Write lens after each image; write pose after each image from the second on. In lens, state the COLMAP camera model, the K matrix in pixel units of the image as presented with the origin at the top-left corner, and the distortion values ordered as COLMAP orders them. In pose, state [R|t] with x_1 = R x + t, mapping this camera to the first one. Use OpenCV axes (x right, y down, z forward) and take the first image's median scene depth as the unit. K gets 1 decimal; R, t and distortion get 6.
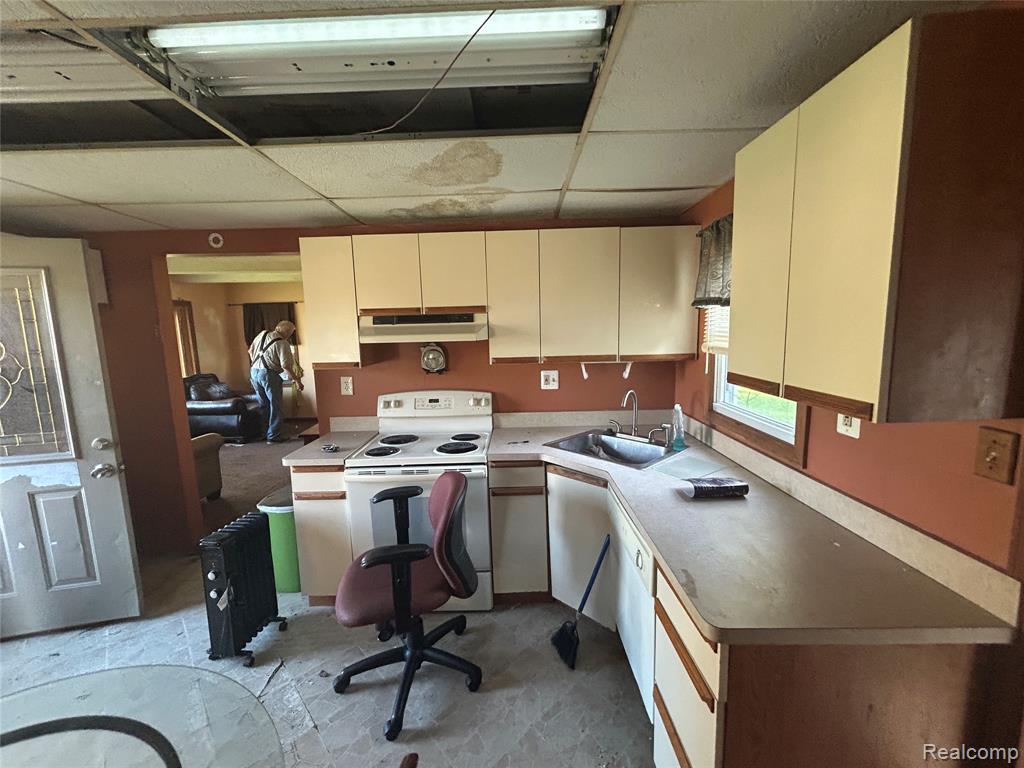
lens RADIAL K [[414.6, 0, 511.0], [0, 414.6, 385.4], [0, 0, 1]] dist [0.002220, 0.000069]
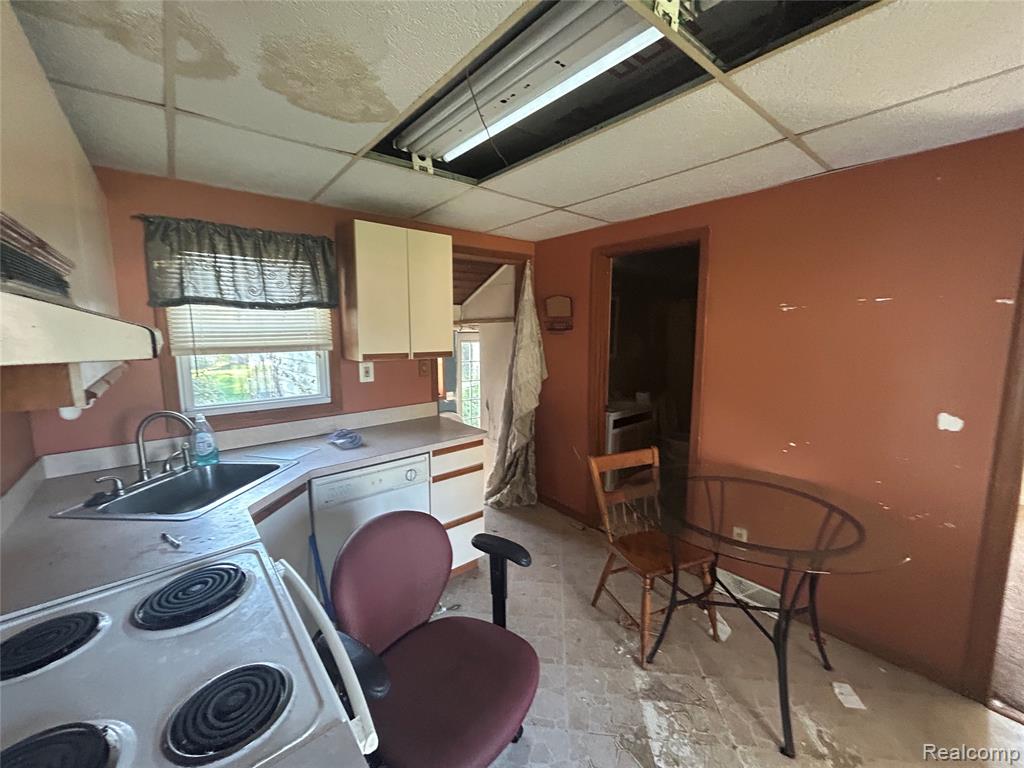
lens RADIAL K [[414.6, 0, 508.7], [0, 414.6, 382.0], [0, 0, 1]] dist [0.002220, 0.000069]
pose [[-0.644977, -0.068418, 0.761133, -0.727075], [0.125313, 0.973034, 0.193655, -0.114218], [-0.753857, 0.220282, -0.619011, 1.086391]]
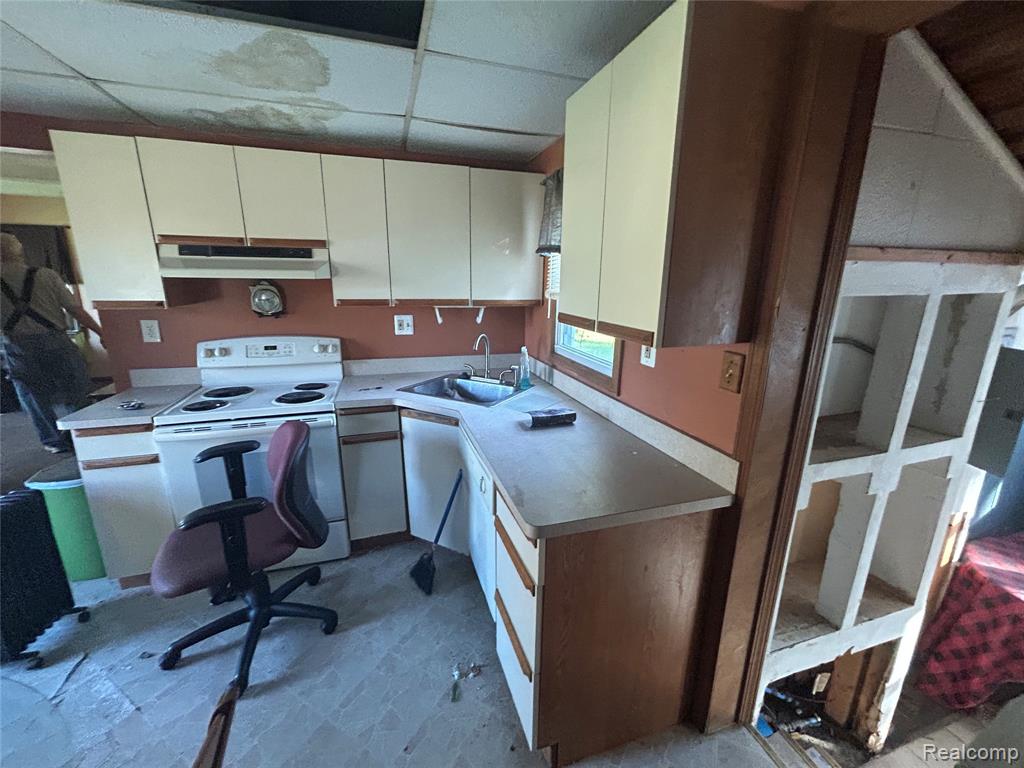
lens RADIAL K [[414.6, 0, 511.3], [0, 414.6, 385.0], [0, 0, 1]] dist [0.002220, 0.000069]
pose [[0.950855, -0.040073, 0.307033, 0.037487], [0.005400, 0.993585, 0.112958, 0.023698], [-0.309590, -0.105749, 0.944971, -0.016976]]
